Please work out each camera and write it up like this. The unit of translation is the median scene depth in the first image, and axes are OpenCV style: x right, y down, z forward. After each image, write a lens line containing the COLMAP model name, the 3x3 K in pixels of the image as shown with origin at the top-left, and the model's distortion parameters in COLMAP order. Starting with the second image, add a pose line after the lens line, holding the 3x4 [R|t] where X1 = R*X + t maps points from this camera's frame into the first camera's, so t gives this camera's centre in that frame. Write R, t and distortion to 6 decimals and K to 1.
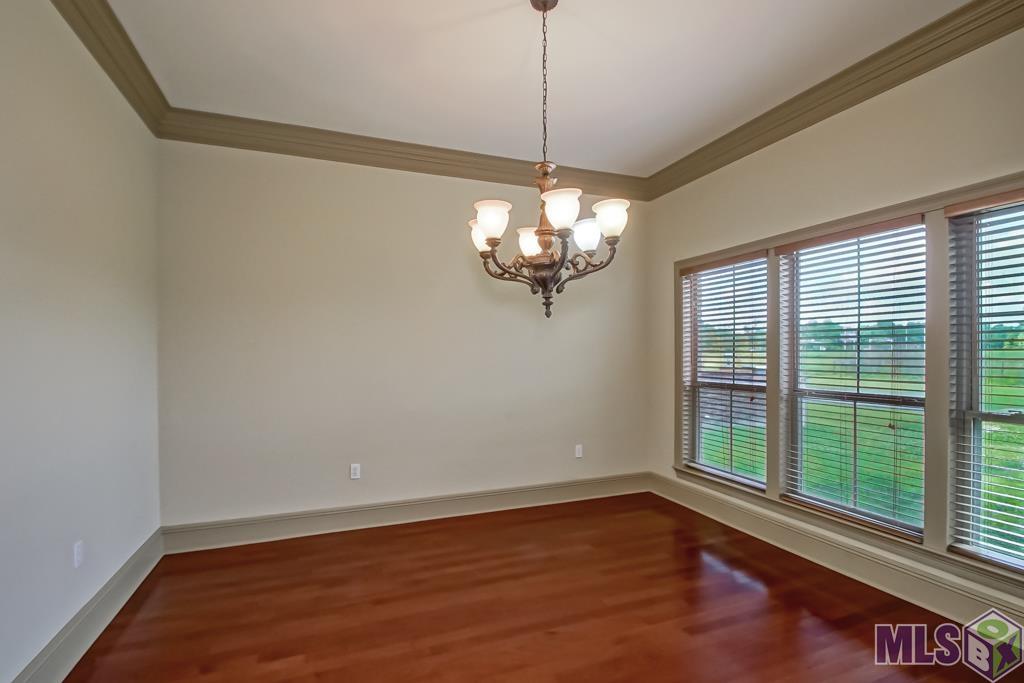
lens RADIAL K [[463.1, 0, 514.3], [0, 463.1, 346.8], [0, 0, 1]] dist [-0.017667, -0.002146]
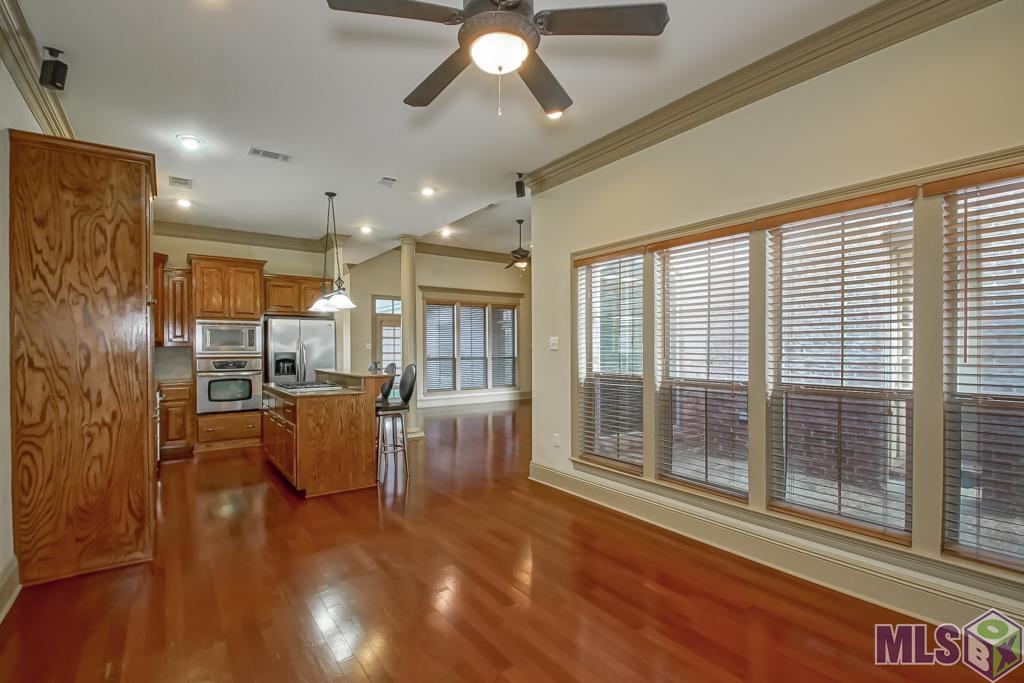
lens RADIAL K [[463.1, 0, 504.7], [0, 463.1, 340.8], [0, 0, 1]] dist [-0.017667, -0.002146]
pose [[0.971596, -0.006590, 0.236555, -0.056029], [0.005759, 0.999975, 0.004202, 0.002120], [-0.236577, -0.002720, 0.971609, 0.140529]]
